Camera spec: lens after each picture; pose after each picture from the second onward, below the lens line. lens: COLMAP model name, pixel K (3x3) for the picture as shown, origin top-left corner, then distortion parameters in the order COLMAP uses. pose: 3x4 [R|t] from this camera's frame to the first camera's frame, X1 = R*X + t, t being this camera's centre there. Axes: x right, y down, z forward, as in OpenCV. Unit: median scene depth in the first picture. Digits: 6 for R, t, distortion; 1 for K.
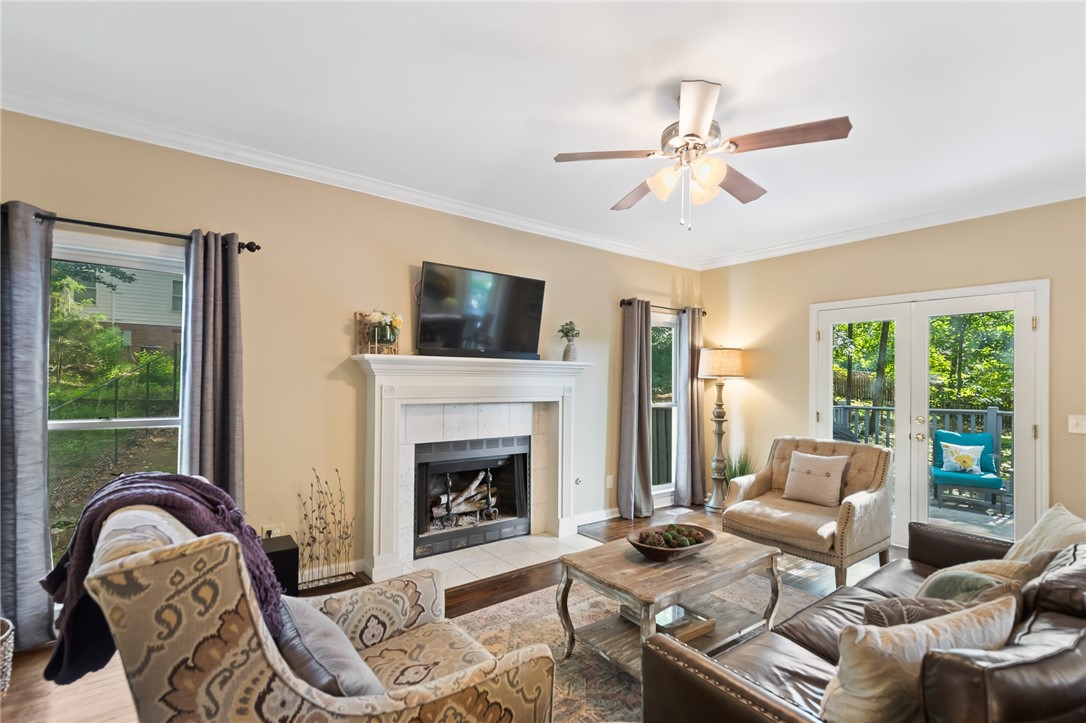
lens RADIAL K [[502.2, 0, 543.0], [0, 502.2, 361.5], [0, 0, 1]] dist [-0.001506, -0.000867]
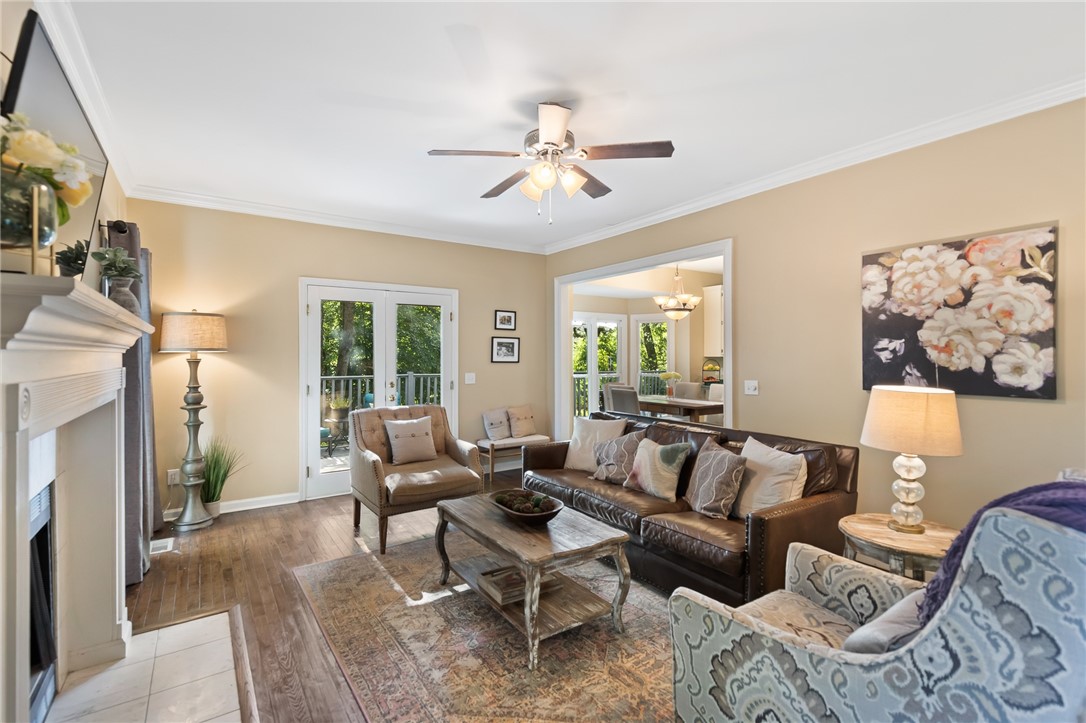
lens RADIAL K [[502.2, 0, 543.0], [0, 502.2, 361.5], [0, 0, 1]] dist [-0.001506, -0.000867]
pose [[0.041291, -0.027471, 0.998769, -0.400340], [-0.032551, 0.999054, 0.028825, 0.007219], [-0.998617, -0.033701, 0.040358, 0.444523]]
